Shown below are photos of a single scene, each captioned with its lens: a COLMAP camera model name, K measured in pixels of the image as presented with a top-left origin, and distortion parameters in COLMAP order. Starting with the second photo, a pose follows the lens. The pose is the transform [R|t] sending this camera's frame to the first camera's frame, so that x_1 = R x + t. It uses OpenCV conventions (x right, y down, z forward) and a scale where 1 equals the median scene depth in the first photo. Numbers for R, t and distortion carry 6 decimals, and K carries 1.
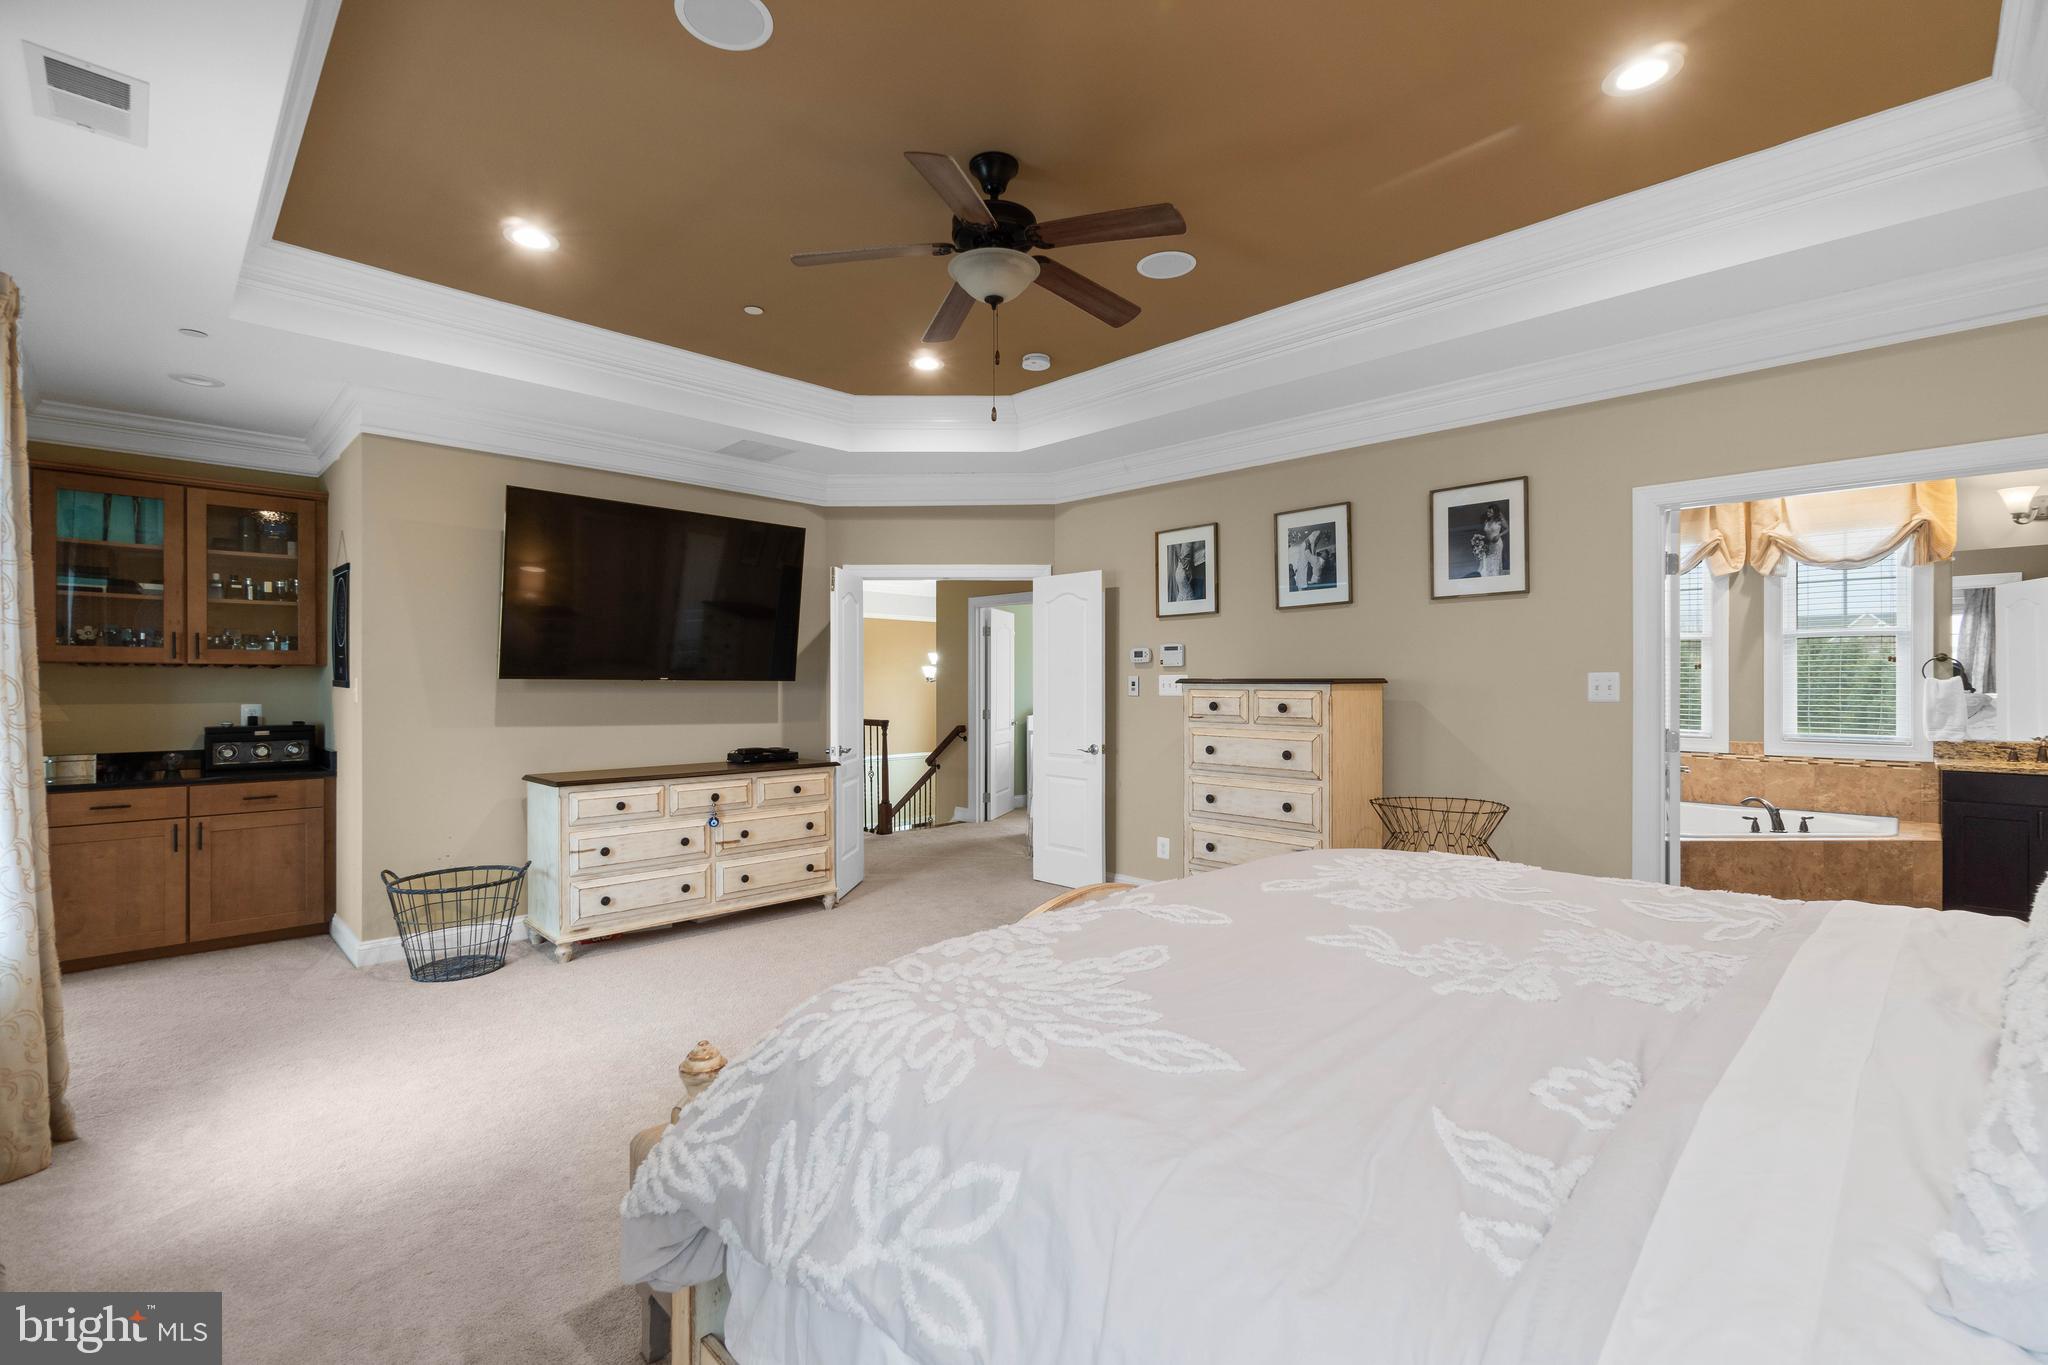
lens RADIAL K [[889.4, 0, 1020.7], [0, 889.4, 690.9], [0, 0, 1]] dist [-0.006869, 0.001602]
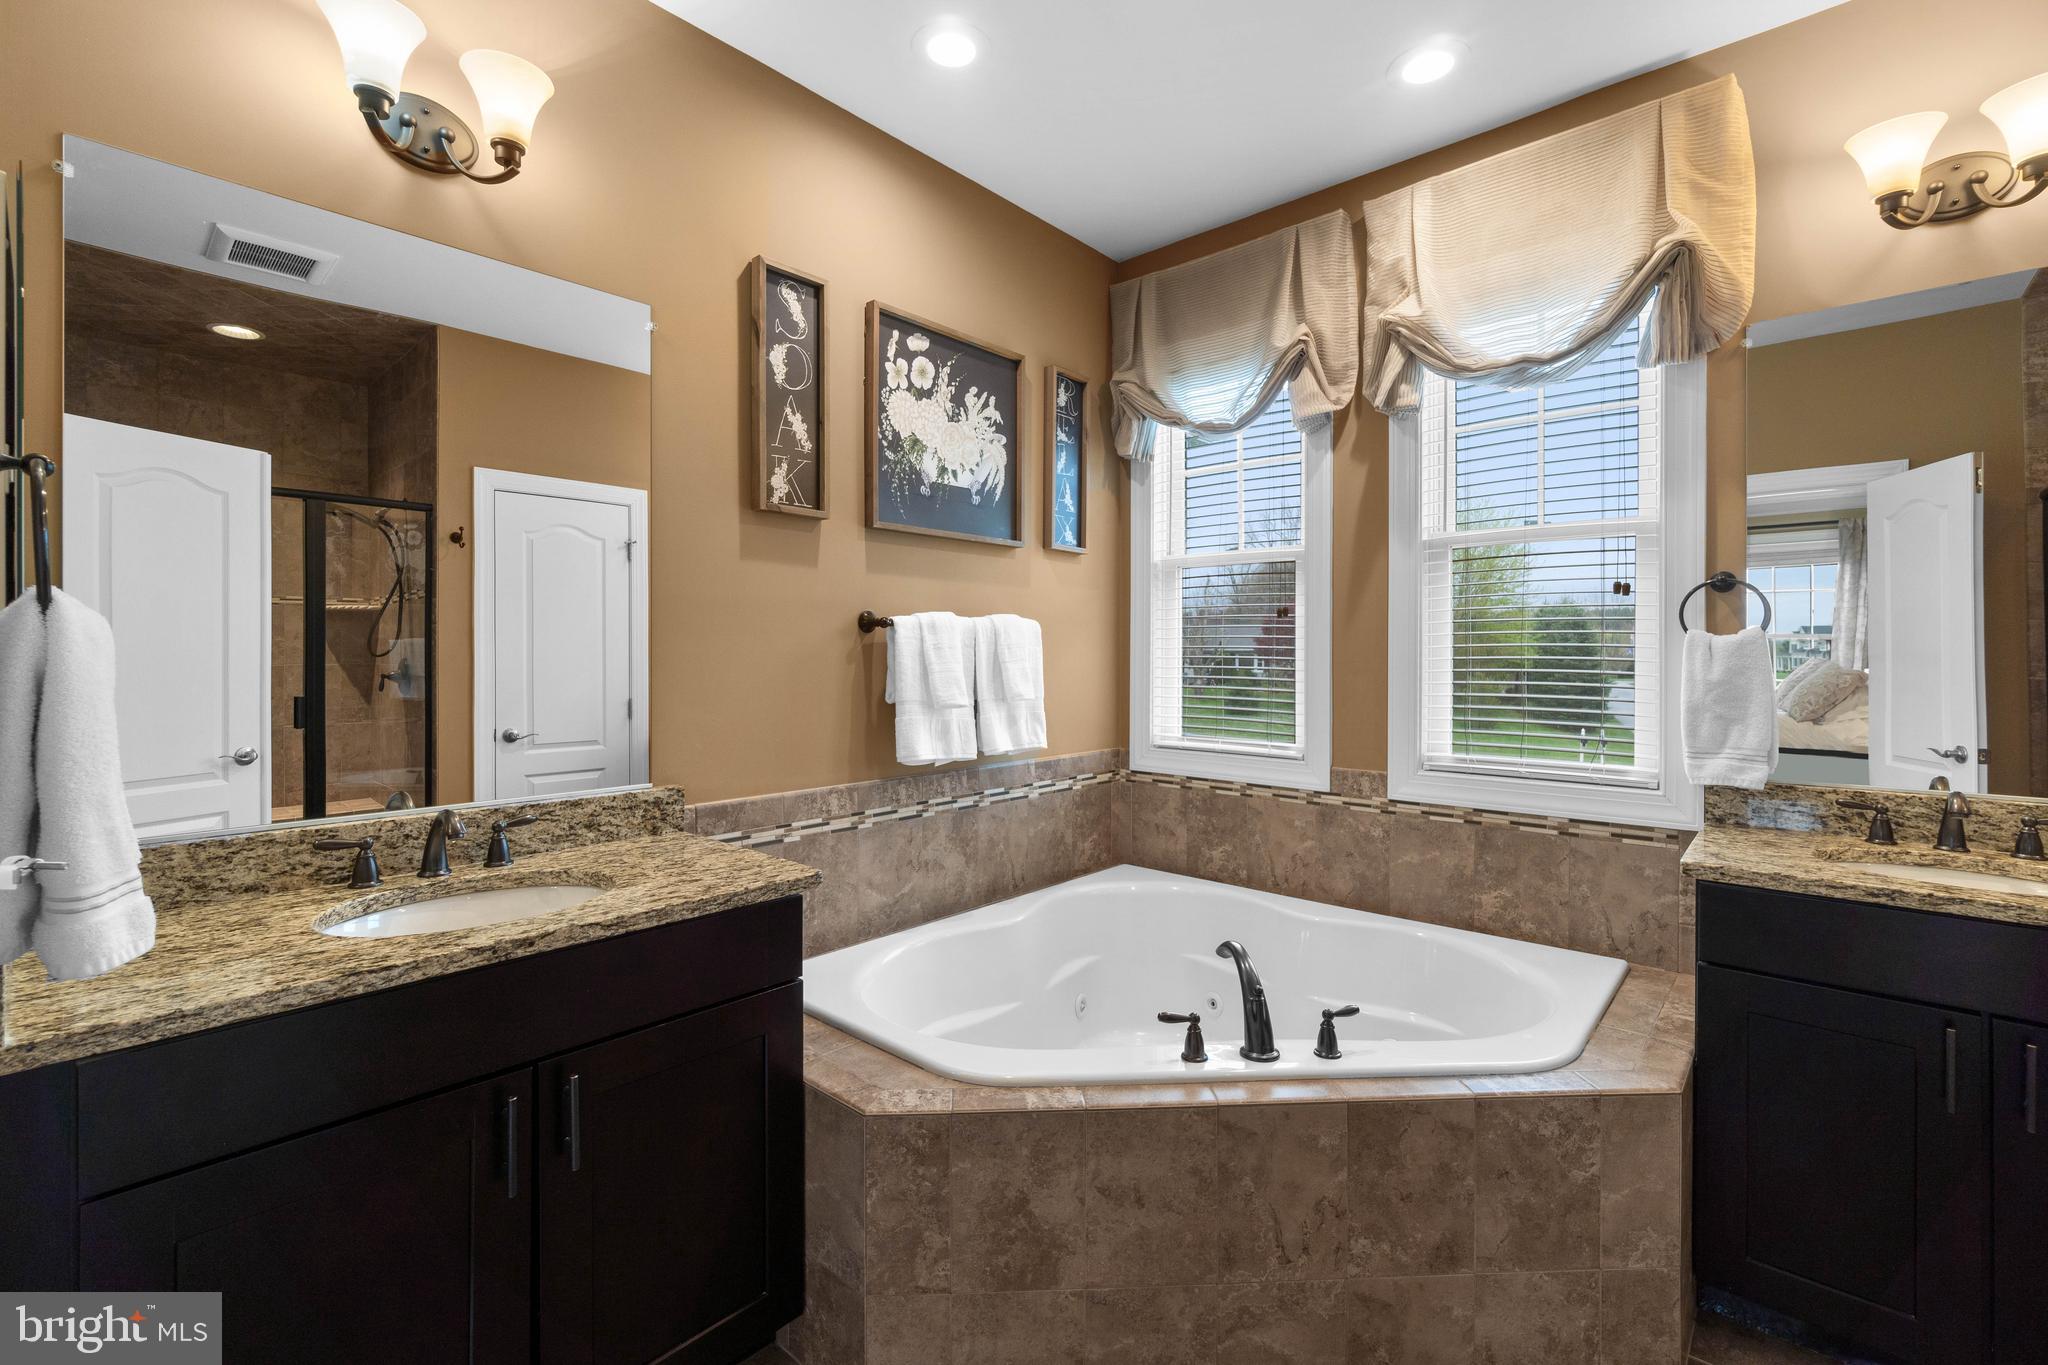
lens RADIAL K [[889.4, 0, 1028.7], [0, 889.4, 666.4], [0, 0, 1]] dist [-0.006869, 0.001602]
pose [[0.998123, 0.002144, 0.061202, 0.669925], [-0.002283, 0.999995, 0.002195, 0.001756], [-0.061197, -0.002330, 0.998123, 0.586219]]
